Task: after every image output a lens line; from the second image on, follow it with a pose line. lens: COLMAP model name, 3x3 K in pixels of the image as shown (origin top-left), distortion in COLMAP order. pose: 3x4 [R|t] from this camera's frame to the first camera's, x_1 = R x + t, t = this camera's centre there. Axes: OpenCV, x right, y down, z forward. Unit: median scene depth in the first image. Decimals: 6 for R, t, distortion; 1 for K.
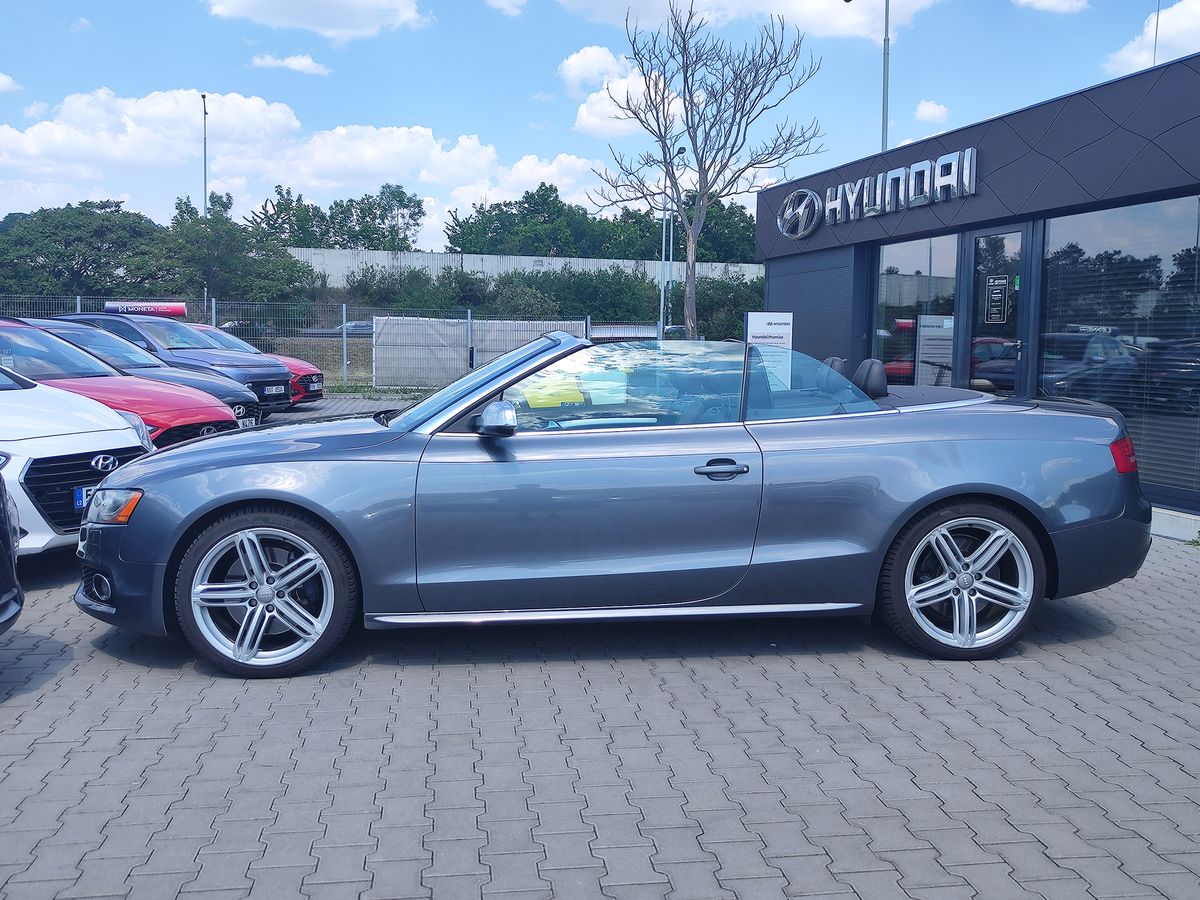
lens RADIAL K [[1200.2, 0, 599.1], [0, 1200.2, 453.5], [0, 0, 1]] dist [0.005338, -0.000840]
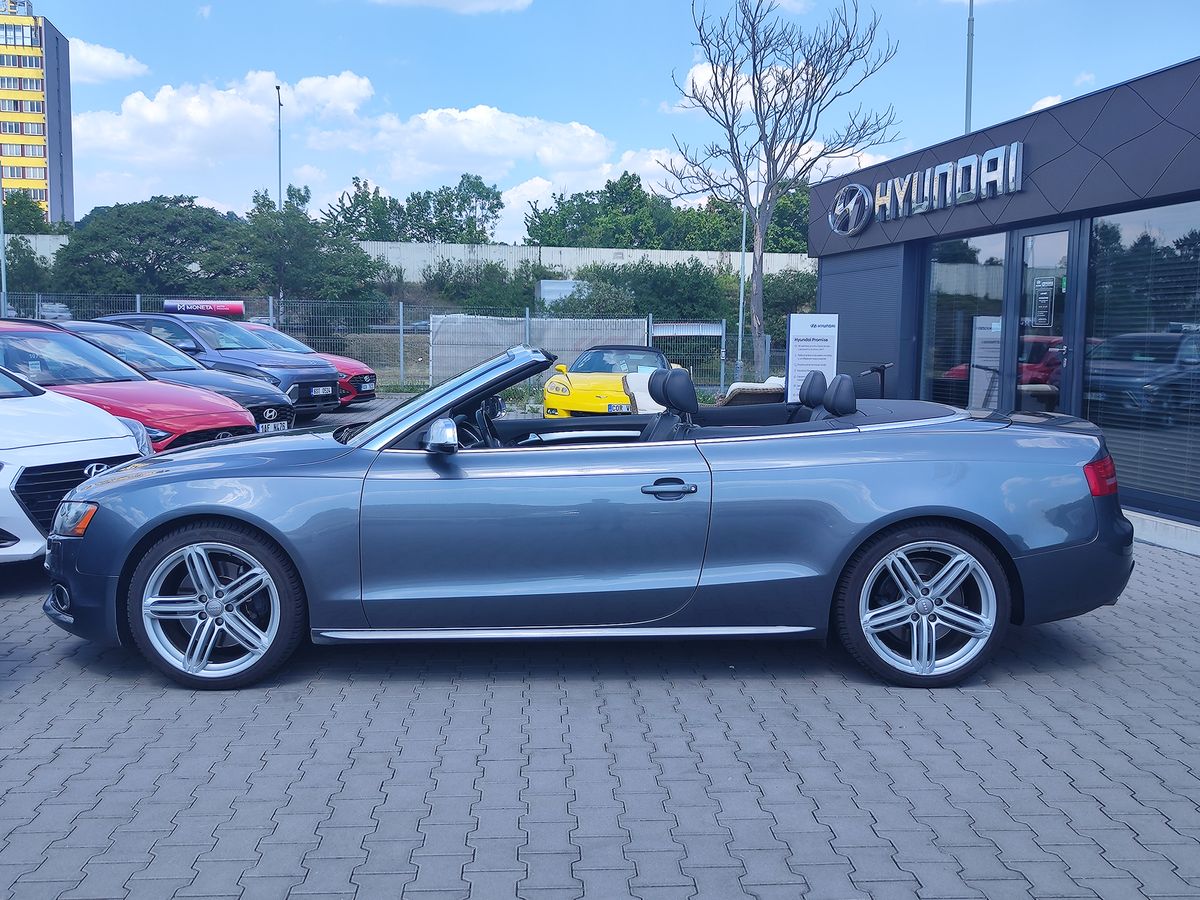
lens RADIAL K [[1248.7, 0, 595.4], [0, 1248.7, 468.9], [0, 0, 1]] dist [0.003157, -0.008144]
pose [[0.996694, 0.009043, -0.080746, 0.040653], [-0.007897, 0.999864, 0.014491, -0.005671], [0.080866, -0.013805, 0.996629, -0.007520]]
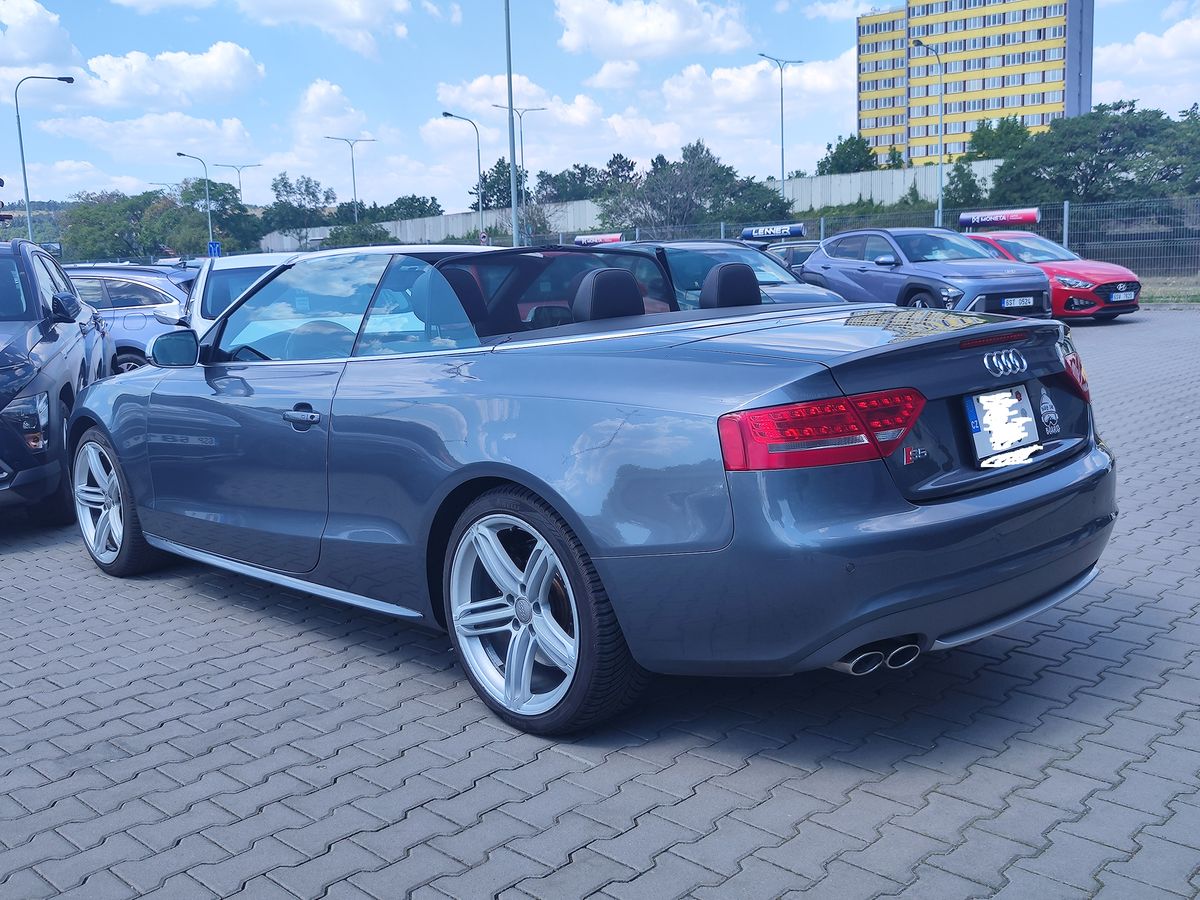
lens RADIAL K [[1181.9, 0, 613.8], [0, 1181.9, 448.9], [0, 0, 1]] dist [0.009466, -0.010151]
pose [[0.604469, 0.085441, -0.792034, 0.287563], [-0.025053, 0.995779, 0.088300, -0.014781], [0.796235, -0.033531, 0.604058, 0.220471]]
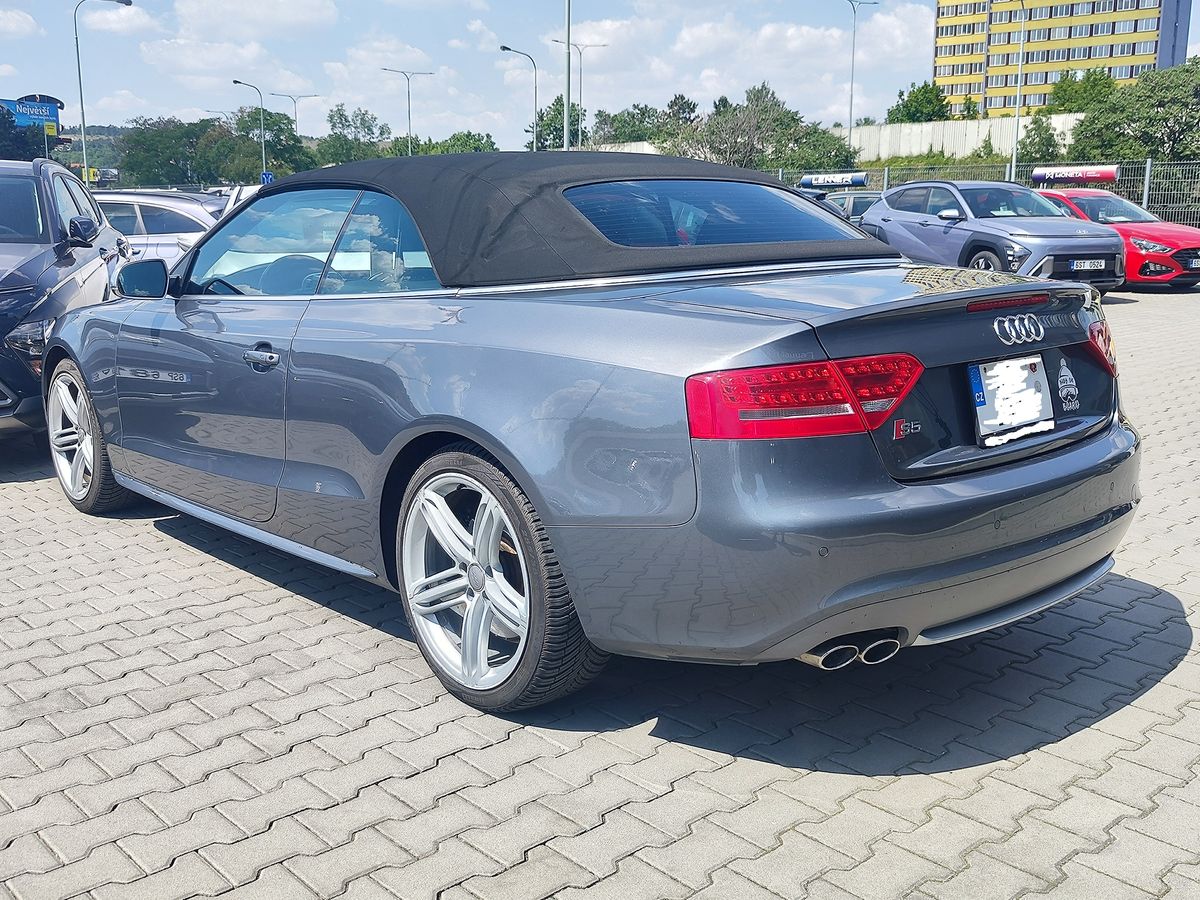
lens RADIAL K [[1209.1, 0, 601.4], [0, 1209.1, 445.8], [0, 0, 1]] dist [-0.005363, 0.019573]
pose [[0.558344, 0.142808, -0.817226, 0.279463], [-0.064644, 0.989567, 0.128757, -0.014581], [0.827087, -0.019062, 0.561751, 0.239209]]
